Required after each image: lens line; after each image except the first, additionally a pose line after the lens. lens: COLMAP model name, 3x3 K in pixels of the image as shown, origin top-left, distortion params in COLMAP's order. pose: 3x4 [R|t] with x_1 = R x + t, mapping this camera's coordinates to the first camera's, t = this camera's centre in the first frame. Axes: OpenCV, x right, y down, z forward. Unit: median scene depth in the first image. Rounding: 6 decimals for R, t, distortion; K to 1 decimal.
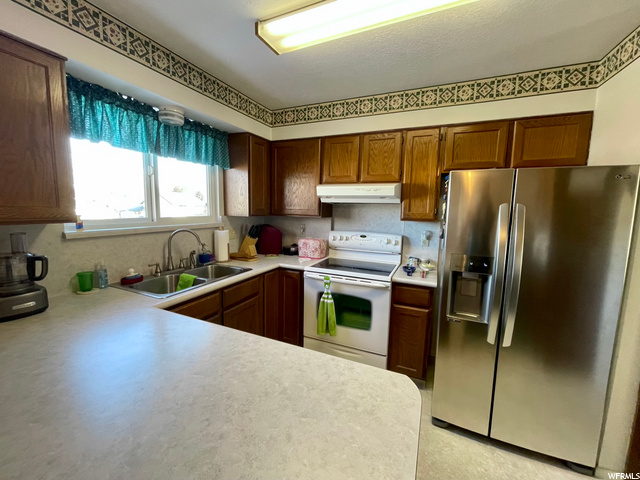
lens RADIAL K [[263.0, 0, 316.7], [0, 263.0, 239.2], [0, 0, 1]] dist [0.000034, -0.000112]
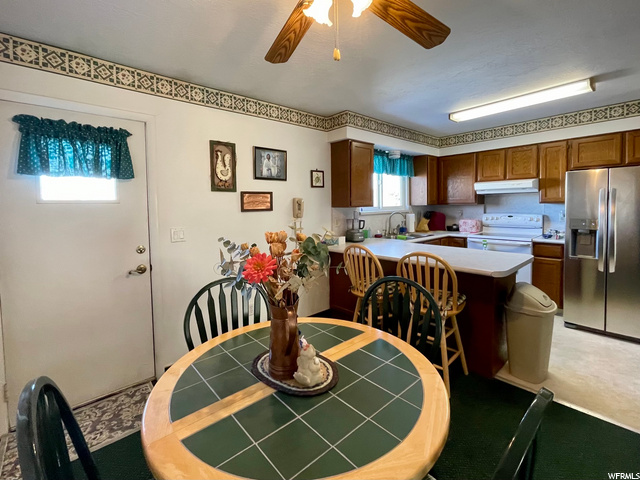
lens RADIAL K [[295.1, 0, 322.8], [0, 295.1, 218.0], [0, 0, 1]] dist [0.000743, 0.000527]
pose [[0.921625, -0.021684, -0.387474, -0.153284], [-0.007742, 0.997212, -0.074222, 0.136981], [0.388003, 0.071404, 0.918888, -0.945716]]
